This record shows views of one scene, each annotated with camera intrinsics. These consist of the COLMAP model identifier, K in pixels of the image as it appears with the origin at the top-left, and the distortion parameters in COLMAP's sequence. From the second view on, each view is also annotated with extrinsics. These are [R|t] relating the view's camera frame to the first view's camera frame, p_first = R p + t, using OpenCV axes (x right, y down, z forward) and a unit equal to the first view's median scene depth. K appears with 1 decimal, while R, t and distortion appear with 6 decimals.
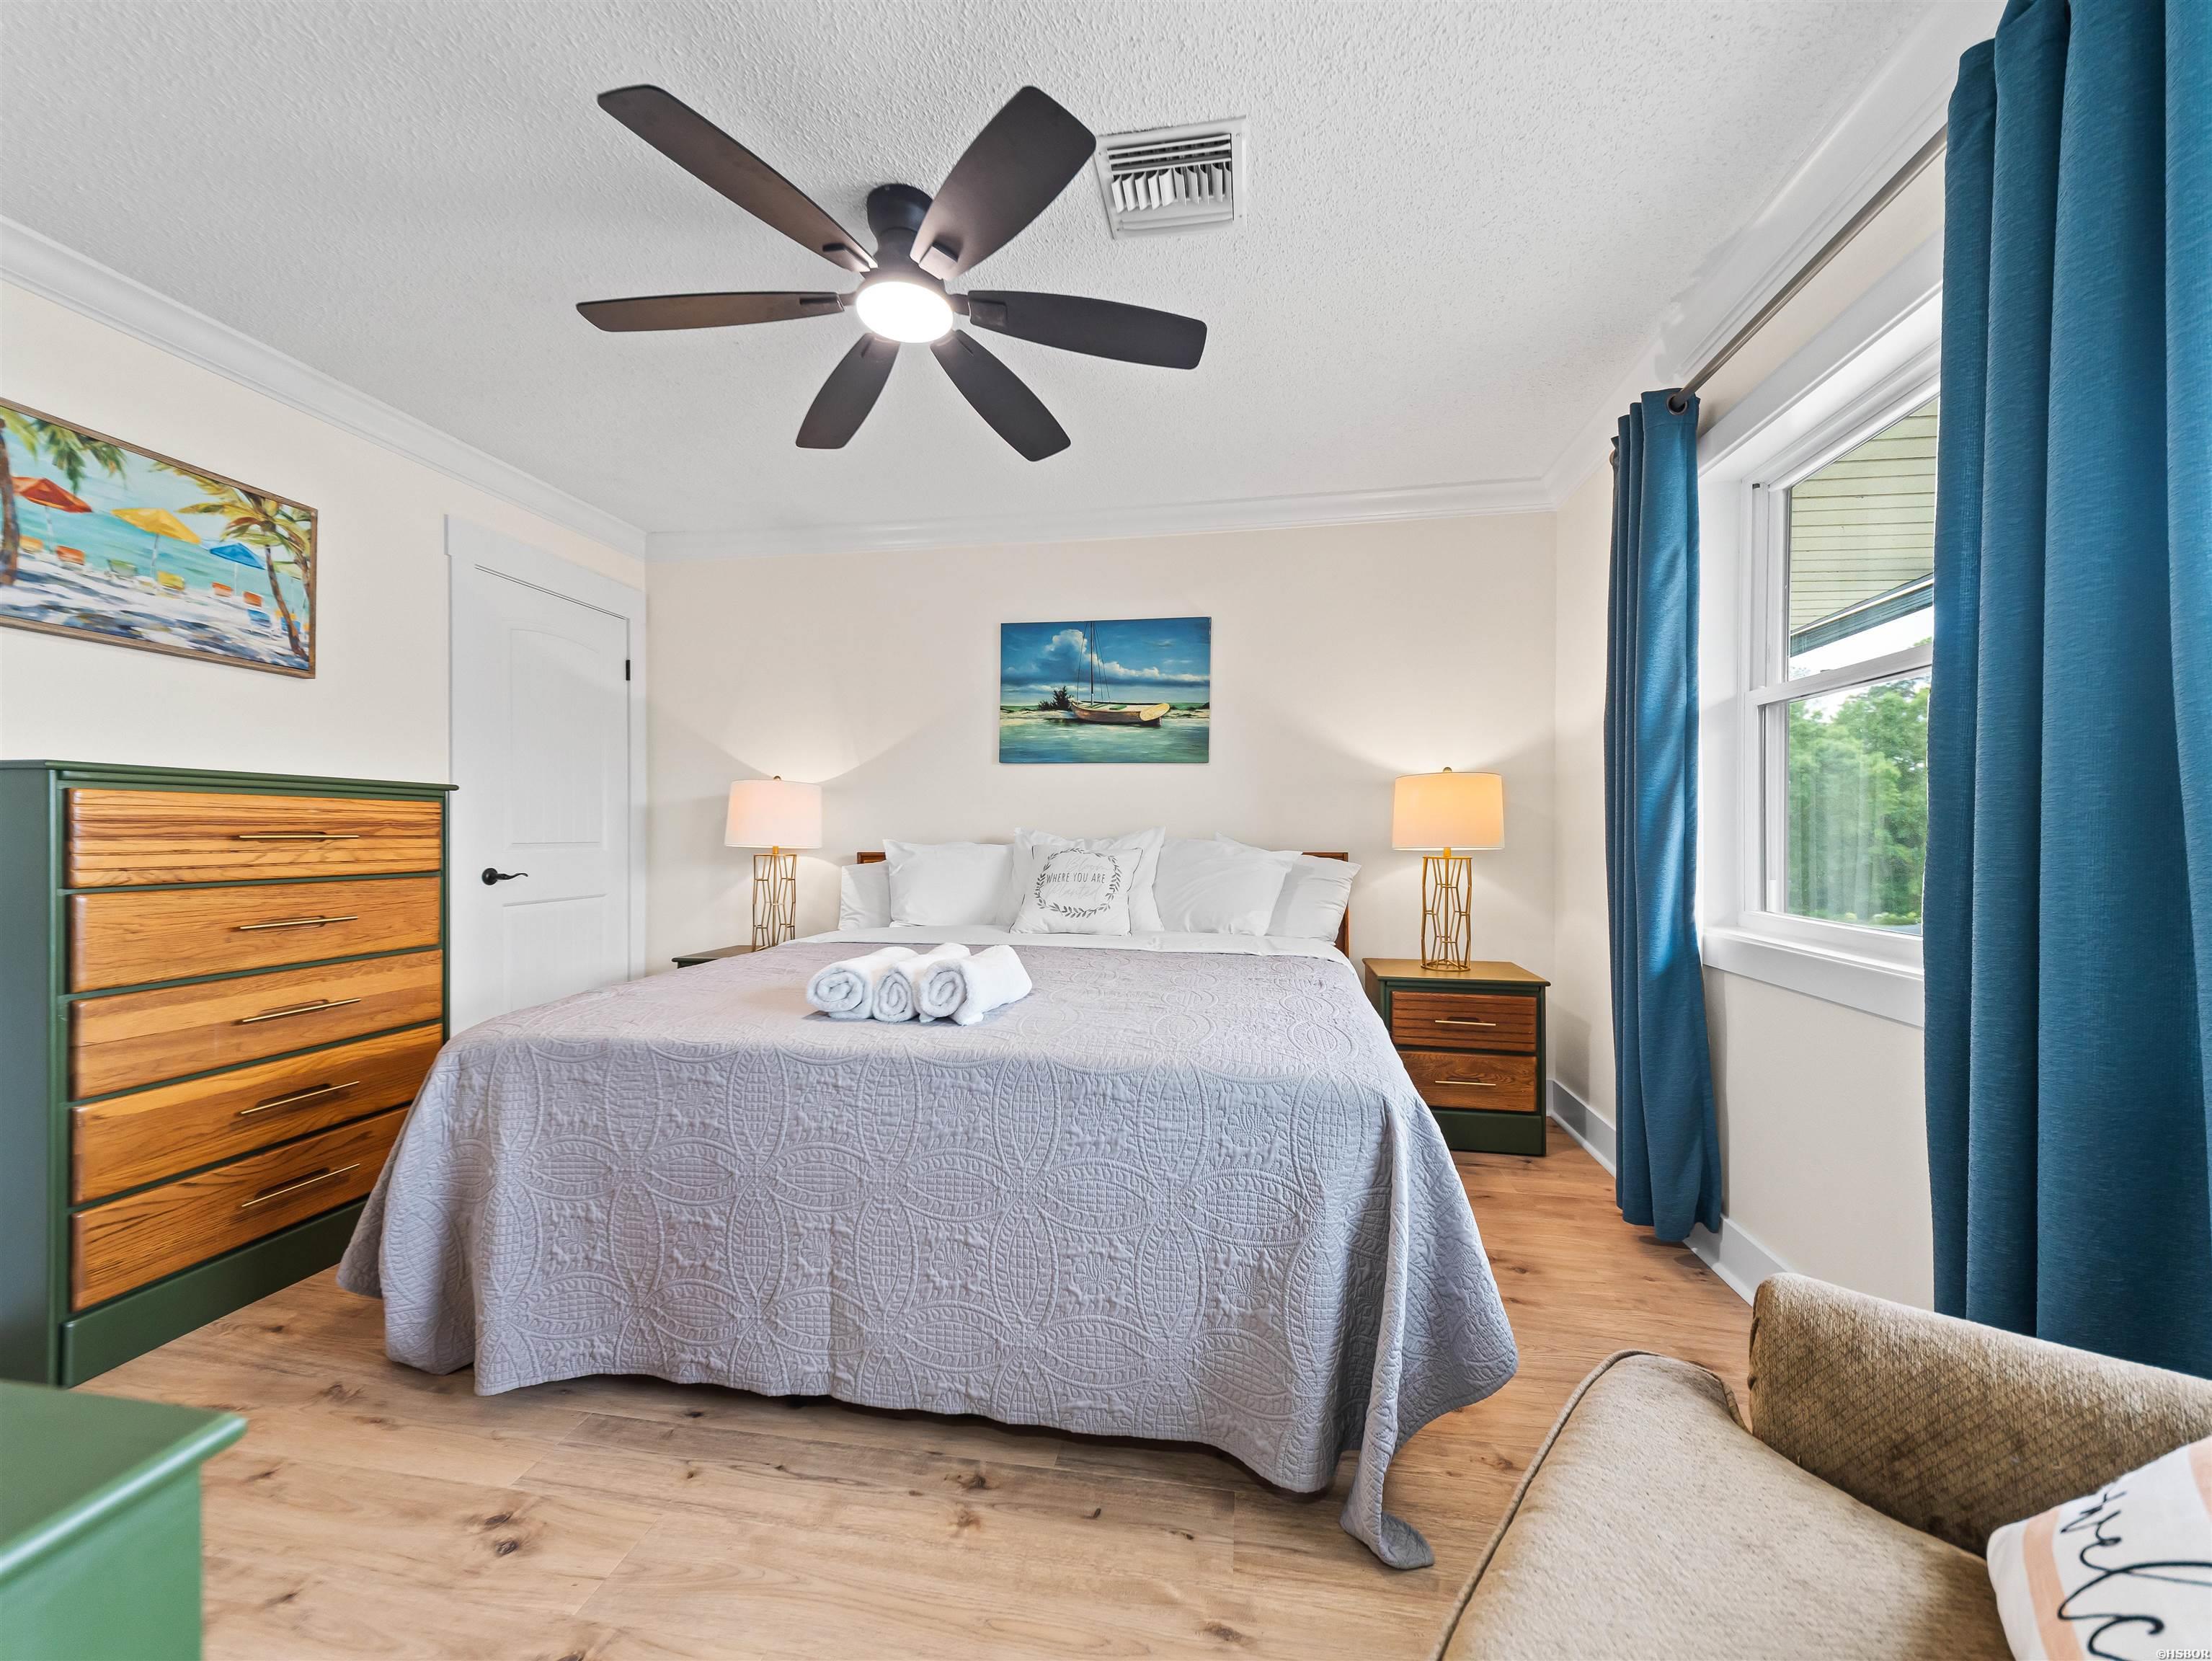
lens RADIAL K [[855.0, 0, 1116.5], [0, 855.0, 829.0], [0, 0, 1]] dist [0.028261, -0.009441]
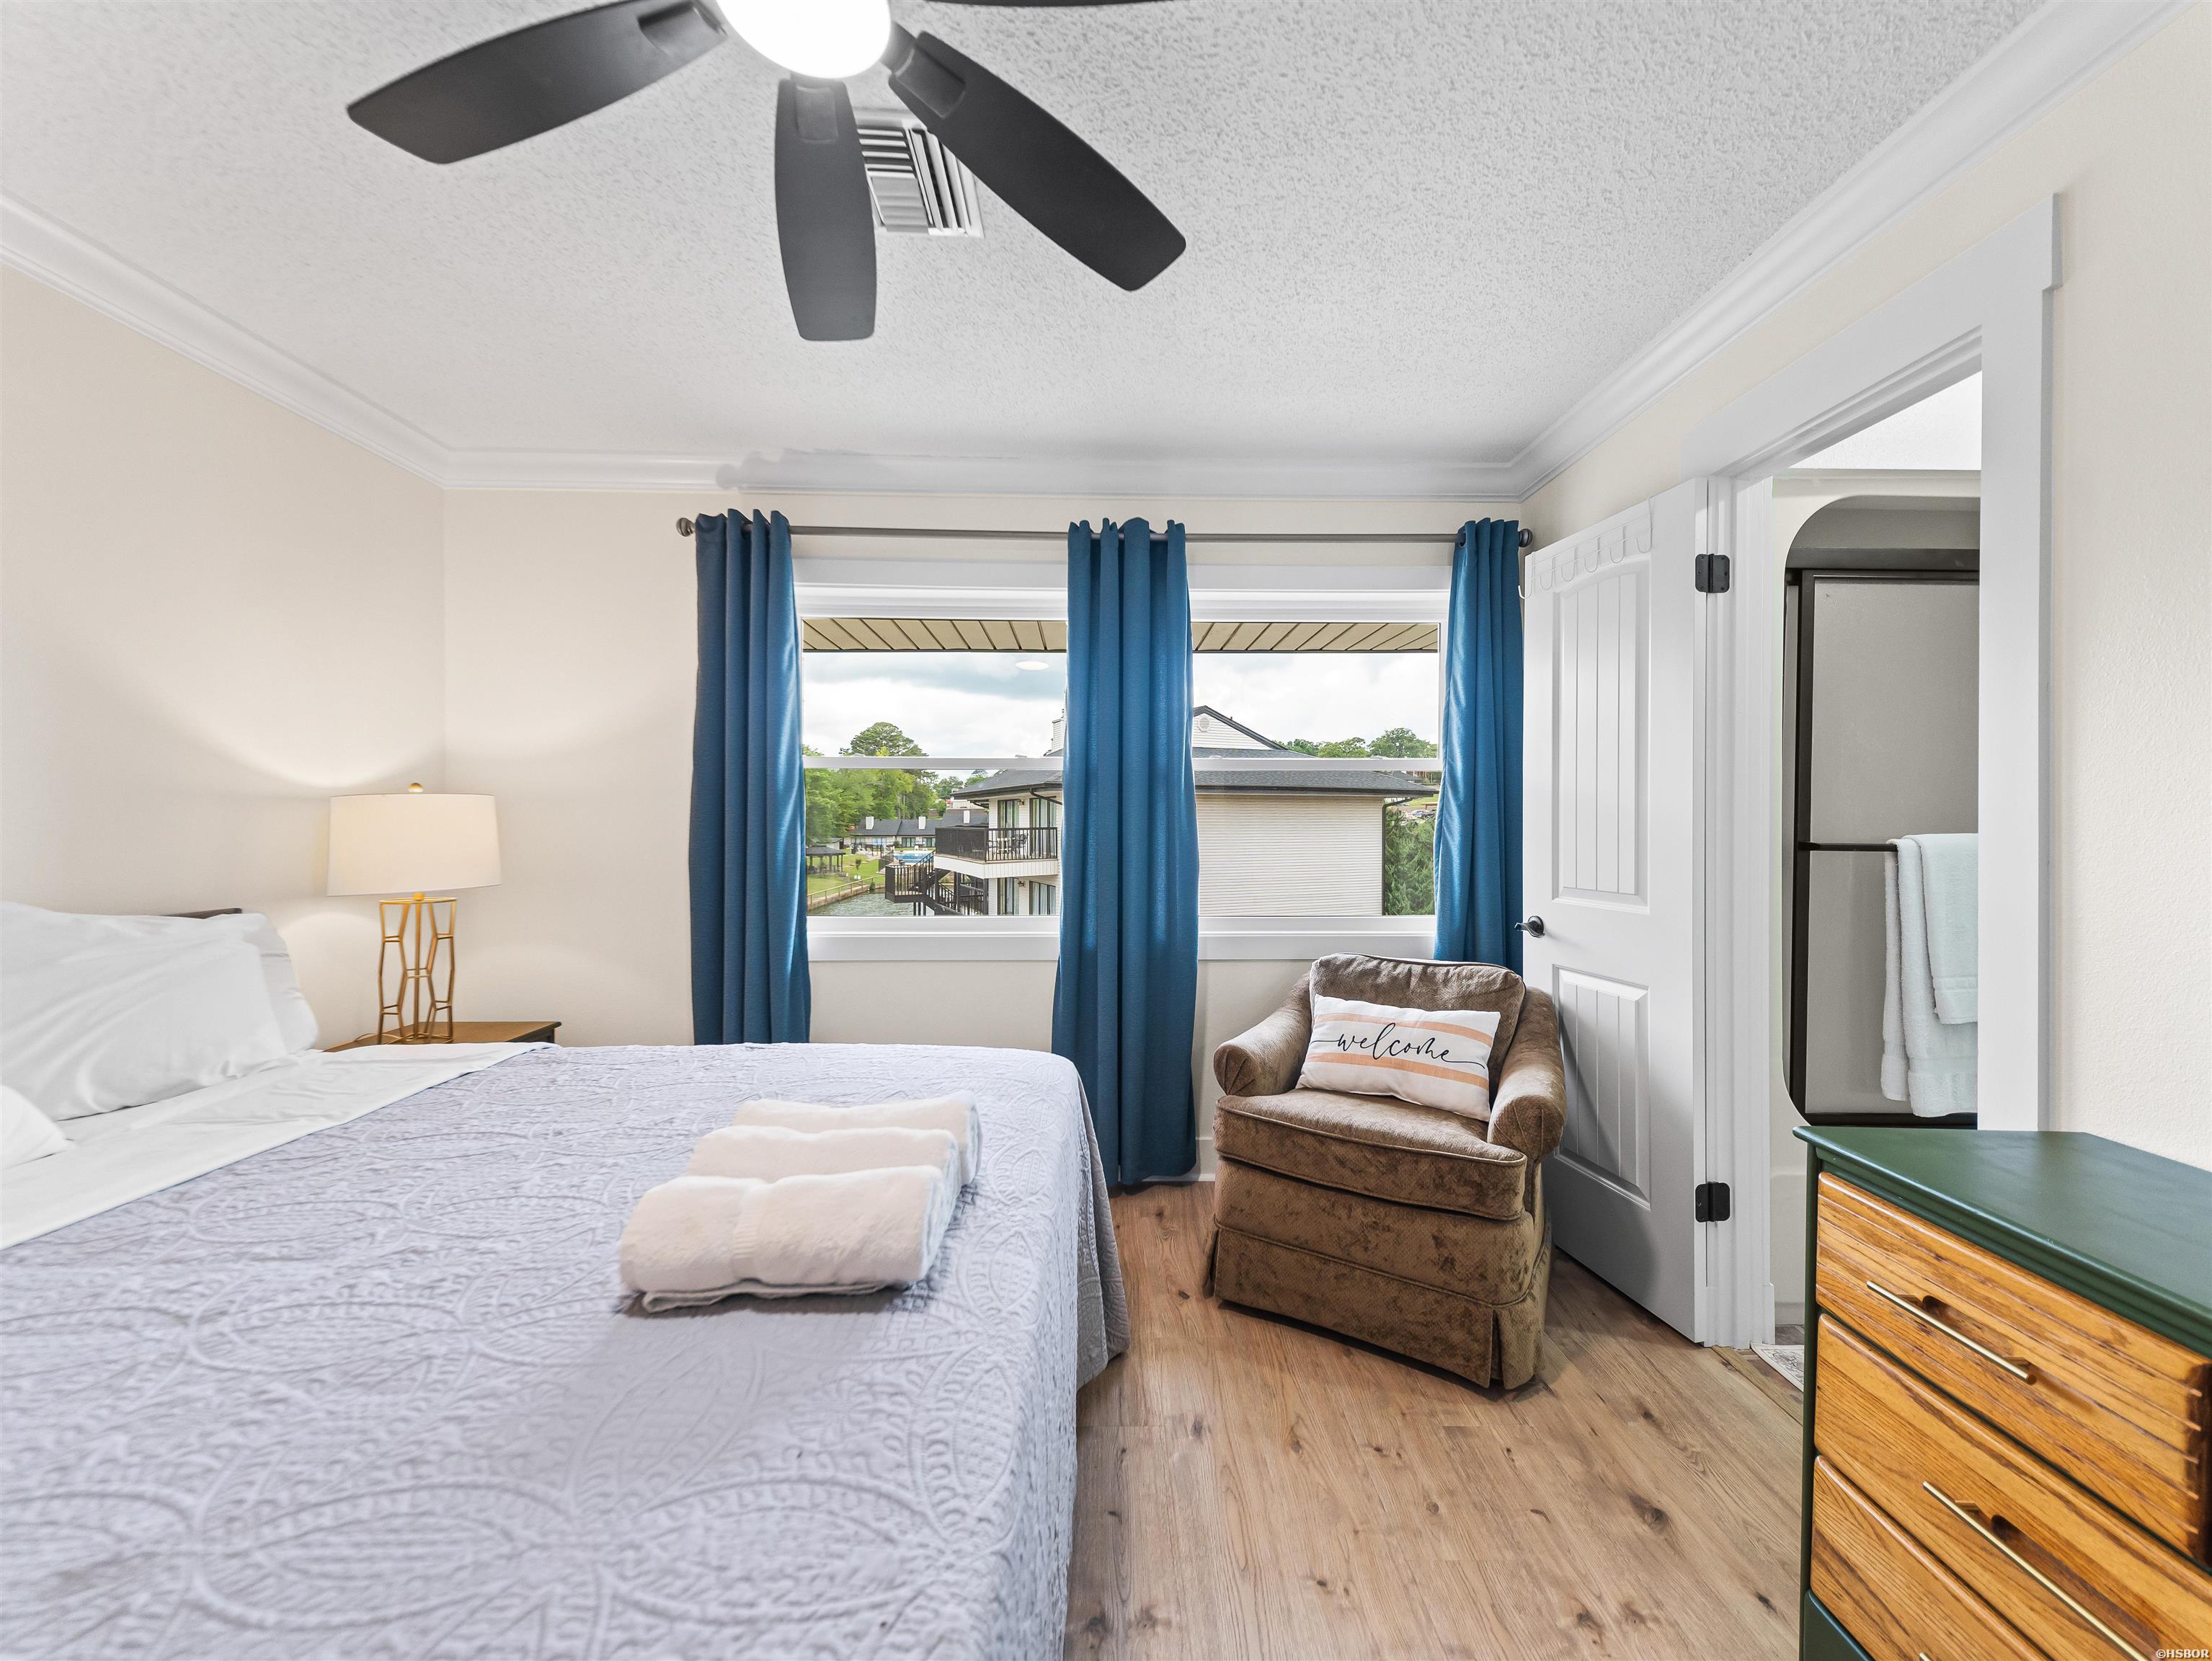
lens RADIAL K [[855.0, 0, 1124.1], [0, 855.0, 824.2], [0, 0, 1]] dist [0.028261, -0.009441]
pose [[-0.172950, -0.000686, 0.984930, -0.436930], [-0.006378, 0.999980, -0.000423, -0.035418], [-0.984910, -0.006355, -0.172951, 0.465887]]
